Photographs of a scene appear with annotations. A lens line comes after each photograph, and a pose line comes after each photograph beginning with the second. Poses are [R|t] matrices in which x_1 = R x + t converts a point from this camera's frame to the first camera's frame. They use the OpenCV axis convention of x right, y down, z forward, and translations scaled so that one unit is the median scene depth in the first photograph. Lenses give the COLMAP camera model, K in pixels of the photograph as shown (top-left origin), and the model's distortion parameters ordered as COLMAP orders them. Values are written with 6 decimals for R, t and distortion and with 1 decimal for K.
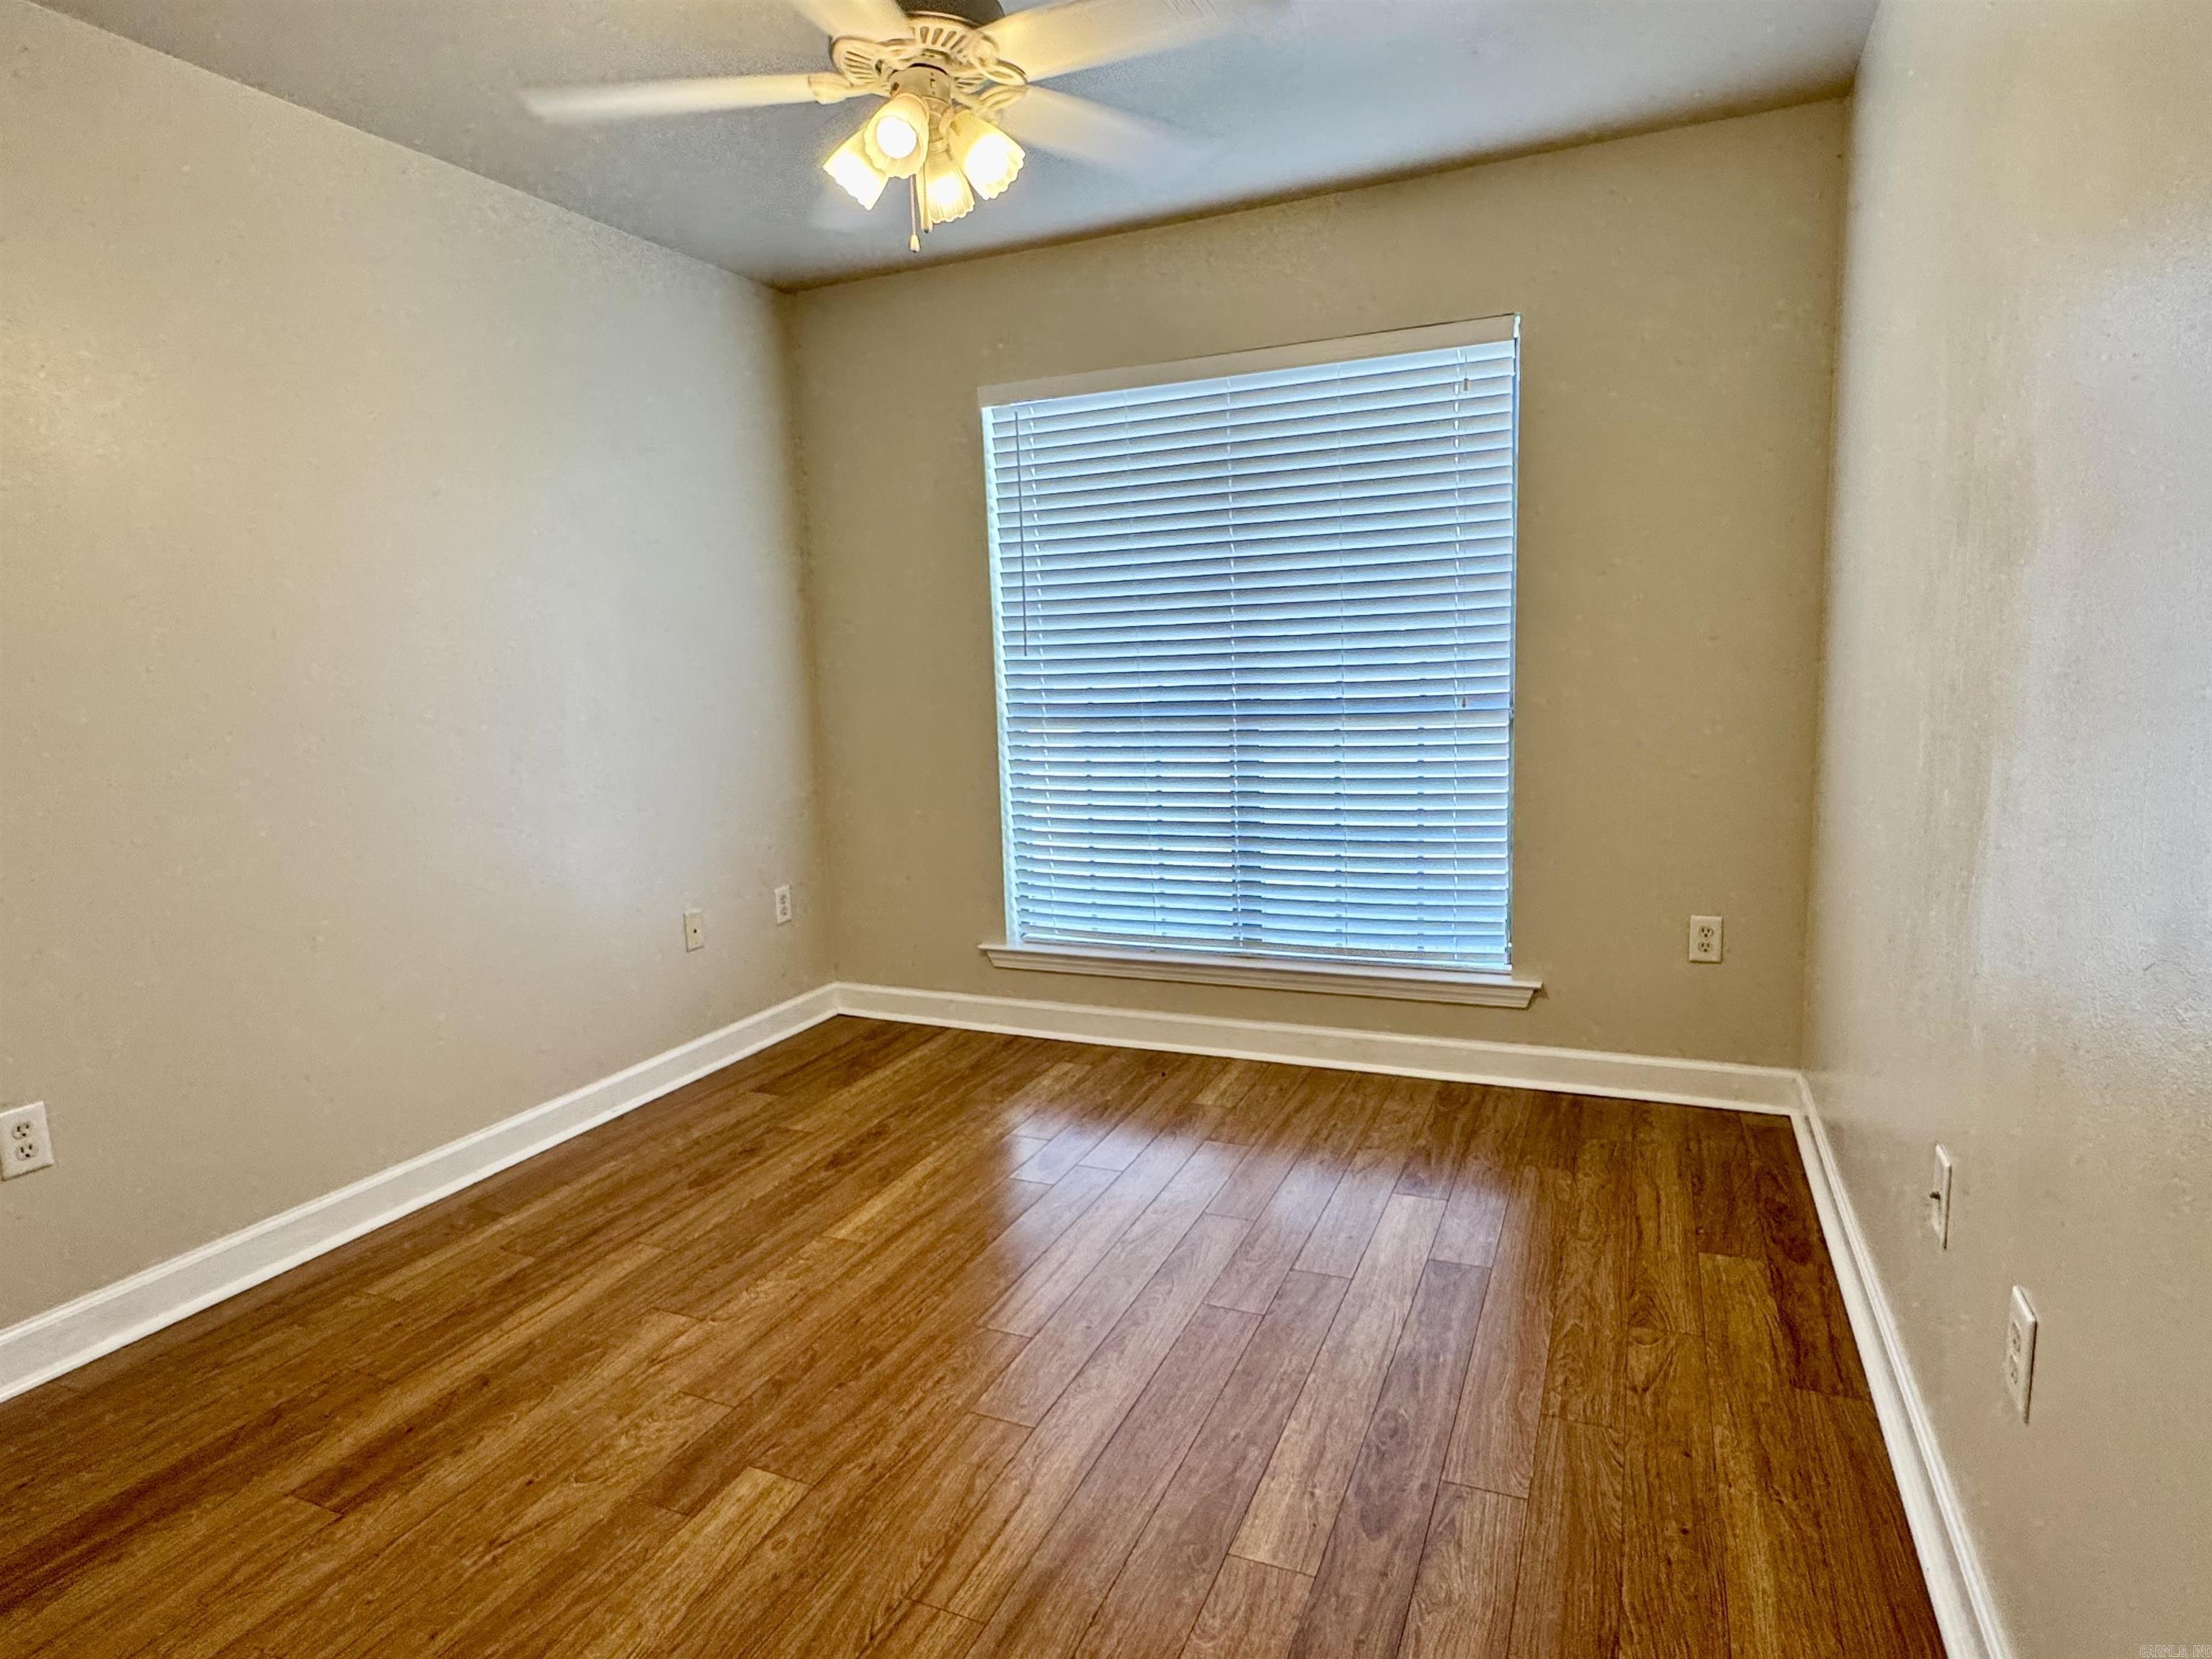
lens RADIAL K [[1240.8, 0, 1106.0], [0, 1240.8, 829.5], [0, 0, 1]] dist [-0.002315, -0.000328]
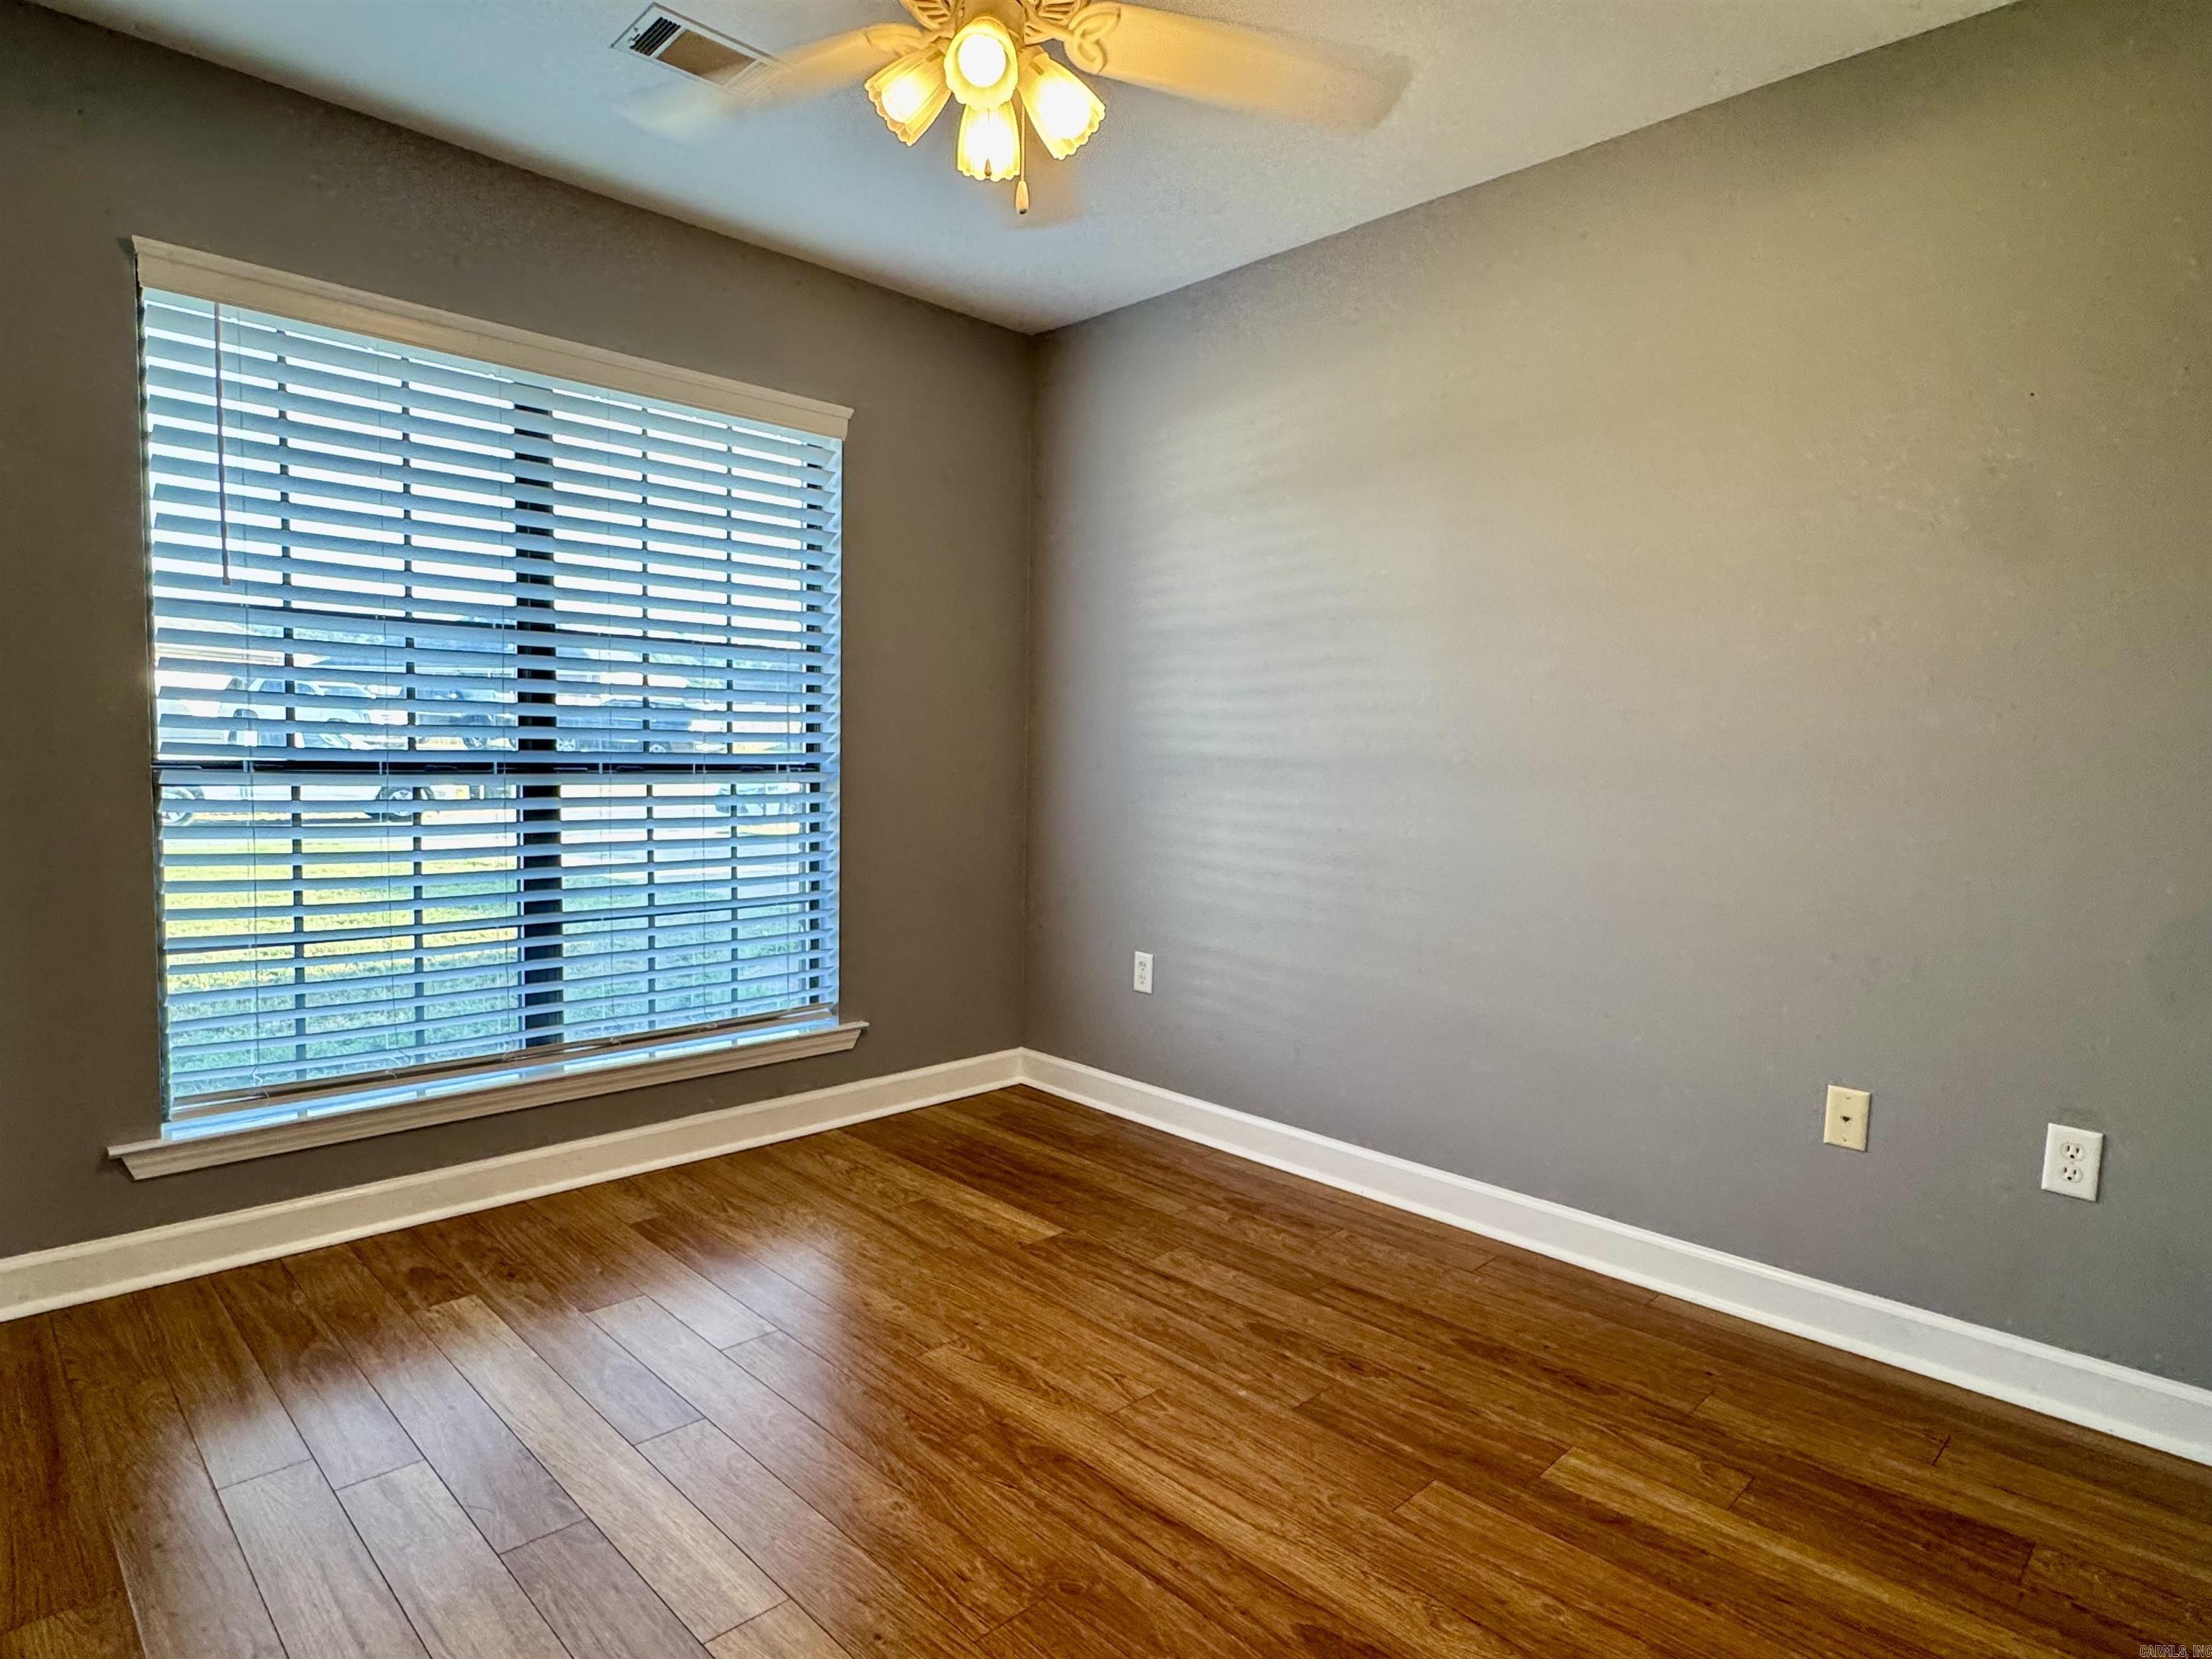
lens RADIAL K [[1240.8, 0, 1106.0], [0, 1240.8, 829.5], [0, 0, 1]] dist [-0.002315, -0.000328]
pose [[0.375997, -0.021121, 0.926380, -0.566904], [0.102520, 0.994551, -0.018935, -0.002756], [-0.920932, 0.102092, 0.376114, 0.366478]]
